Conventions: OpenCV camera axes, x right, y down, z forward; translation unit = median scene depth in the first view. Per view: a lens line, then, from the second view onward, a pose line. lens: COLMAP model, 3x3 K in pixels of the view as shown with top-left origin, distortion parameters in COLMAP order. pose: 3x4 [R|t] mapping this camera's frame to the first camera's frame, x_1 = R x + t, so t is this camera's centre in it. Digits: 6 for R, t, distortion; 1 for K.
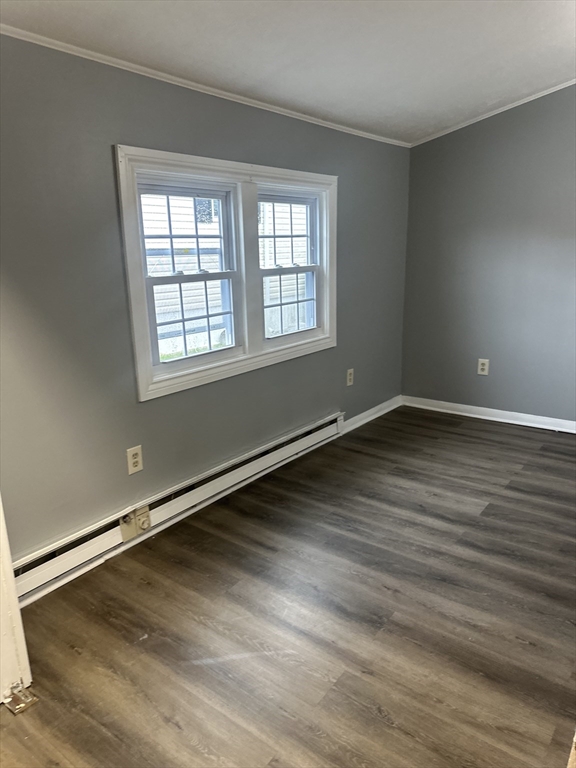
lens RADIAL K [[539.2, 0, 287.3], [0, 539.2, 386.2], [0, 0, 1]] dist [0.058326, -0.074631]
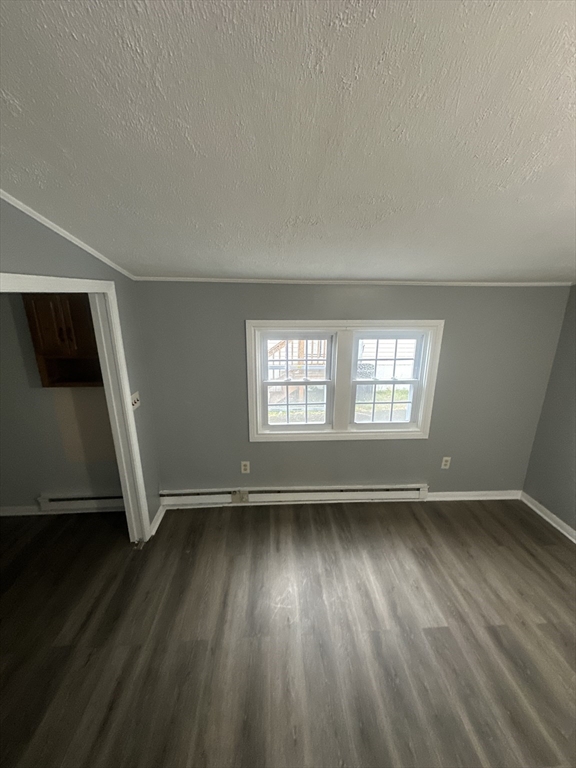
lens RADIAL K [[309.1, 0, 292.1], [0, 309.1, 382.3], [0, 0, 1]] dist [-0.004783, 0.000432]
pose [[0.652107, 0.226235, -0.723585, 0.462450], [-0.212927, 0.970674, 0.111596, -0.262804], [0.727612, 0.081299, 0.681155, 0.247493]]
